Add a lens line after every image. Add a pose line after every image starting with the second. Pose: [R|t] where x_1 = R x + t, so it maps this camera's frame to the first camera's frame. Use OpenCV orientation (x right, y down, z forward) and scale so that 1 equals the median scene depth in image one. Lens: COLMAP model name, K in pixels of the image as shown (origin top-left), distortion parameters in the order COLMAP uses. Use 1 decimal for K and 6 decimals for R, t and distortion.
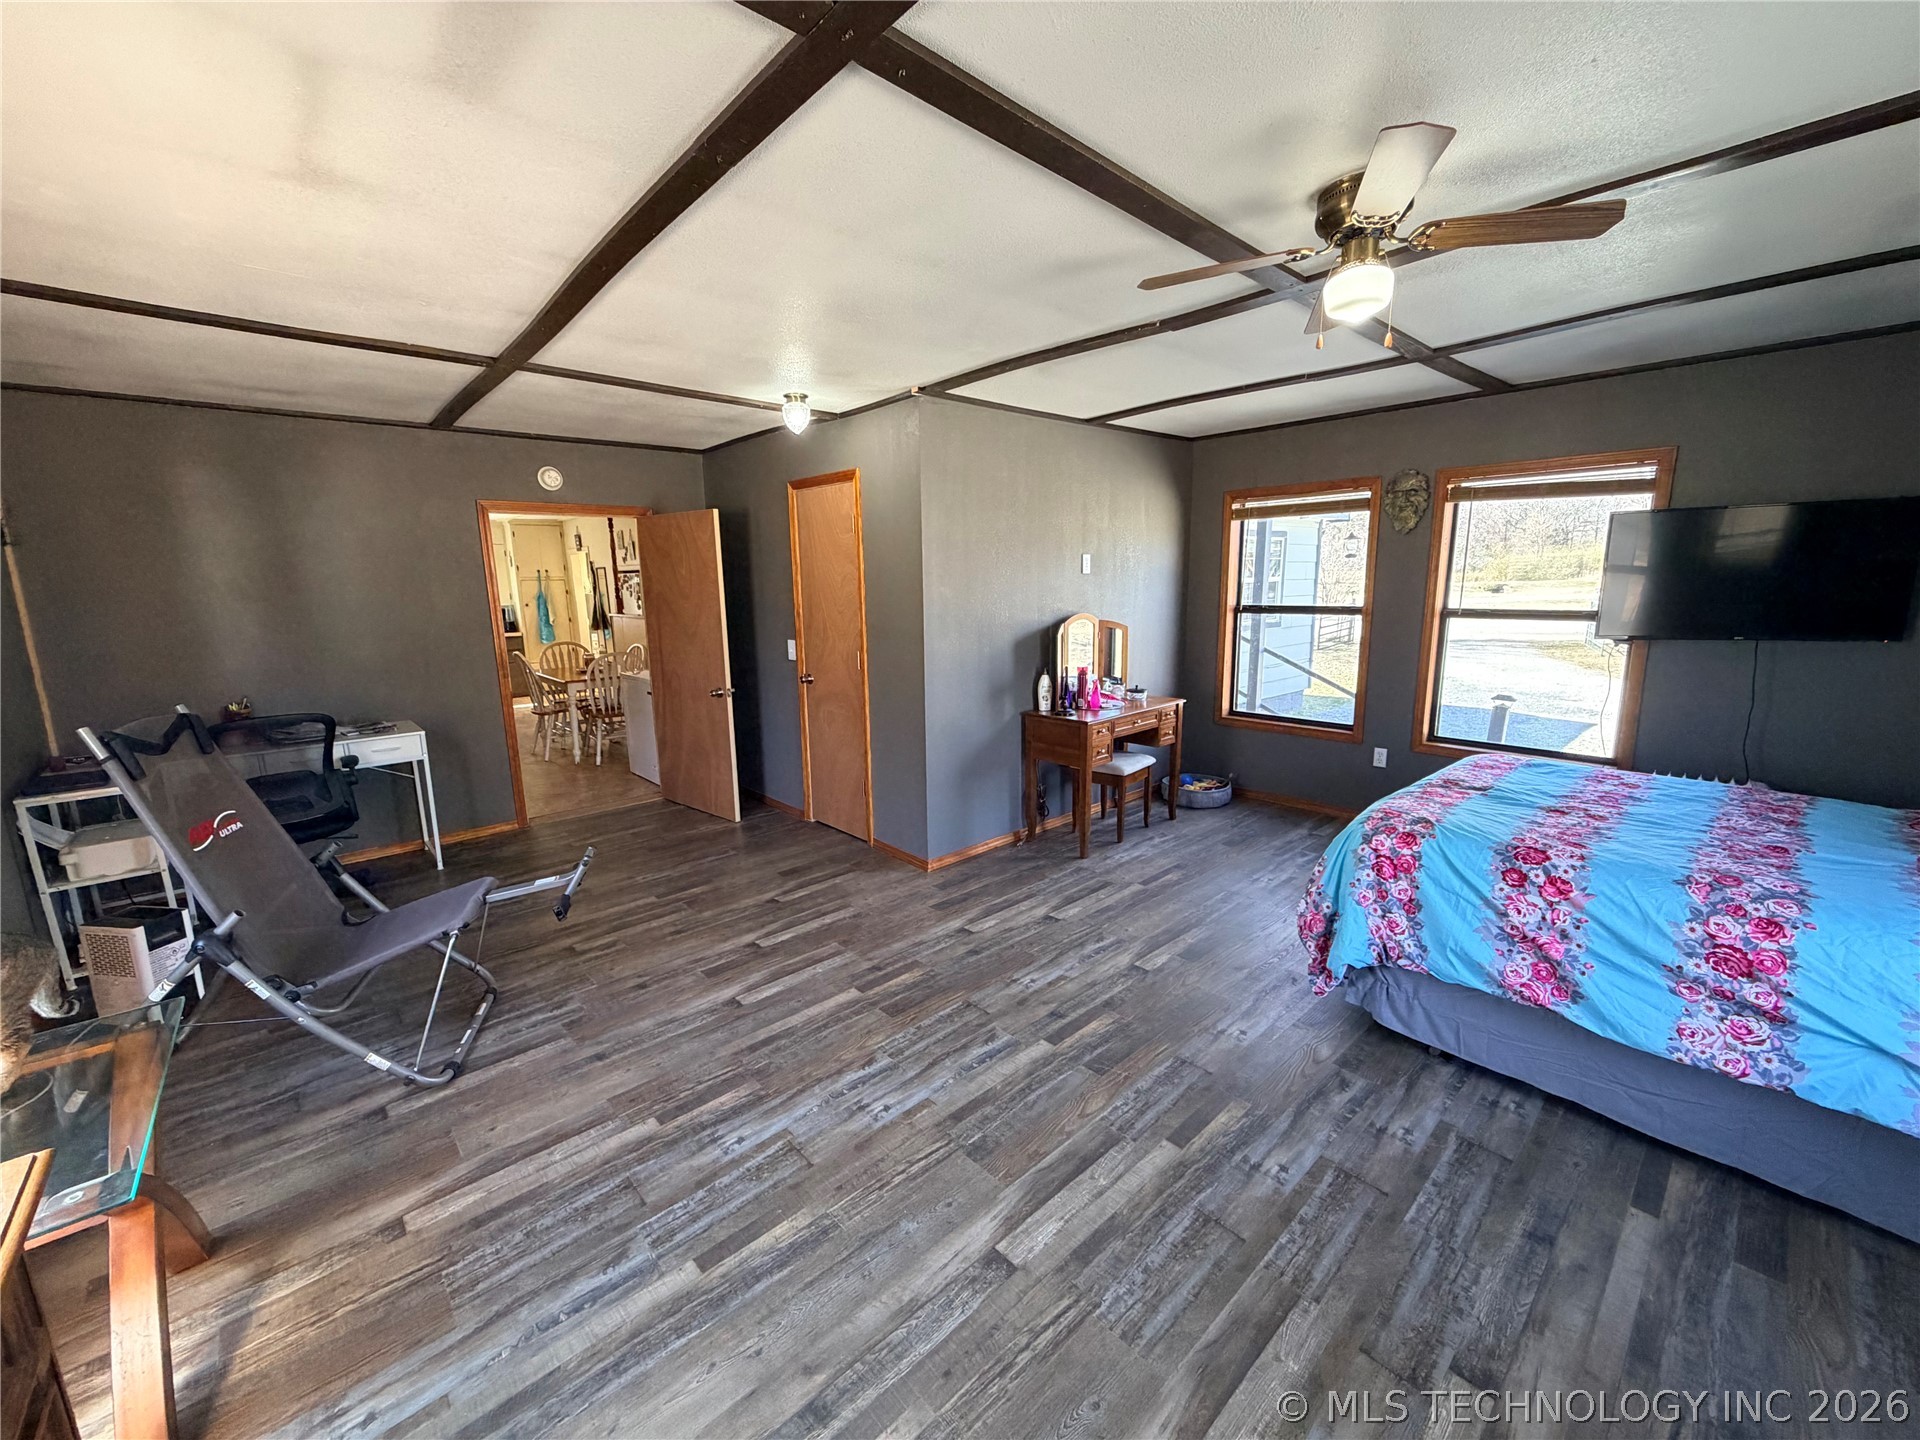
lens RADIAL K [[763.9, 0, 956.8], [0, 763.9, 722.5], [0, 0, 1]] dist [0.000774, -0.000308]
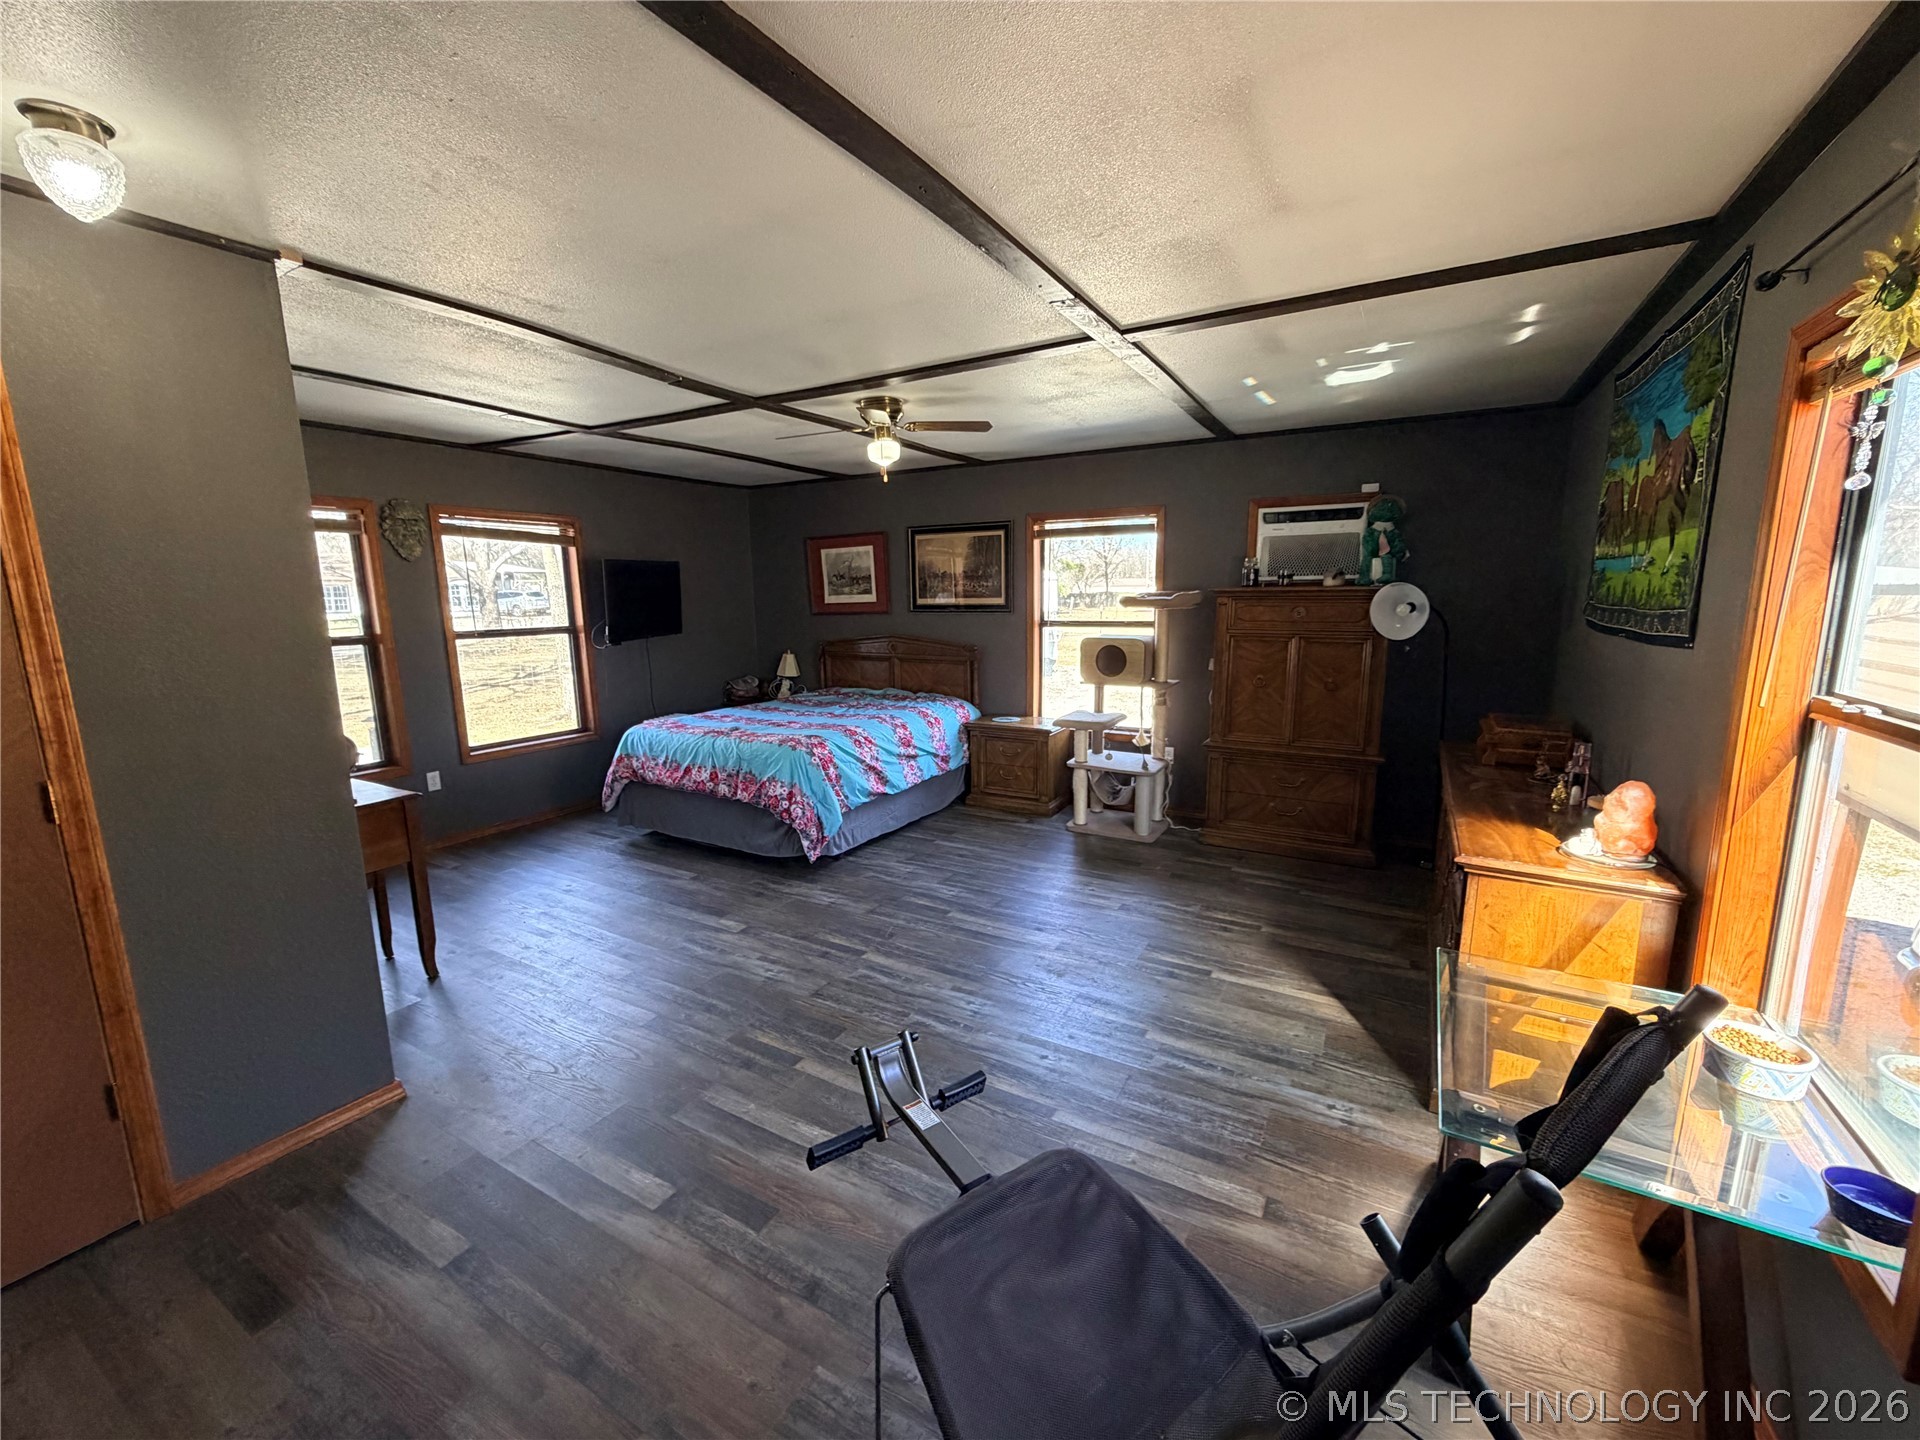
lens RADIAL K [[763.9, 0, 956.8], [0, 763.9, 722.5], [0, 0, 1]] dist [0.000774, -0.000308]
pose [[-0.303161, -0.142809, 0.942178, -1.341845], [0.193299, 0.958937, 0.207547, -0.235859], [-0.933129, 0.245042, -0.263107, 1.364744]]
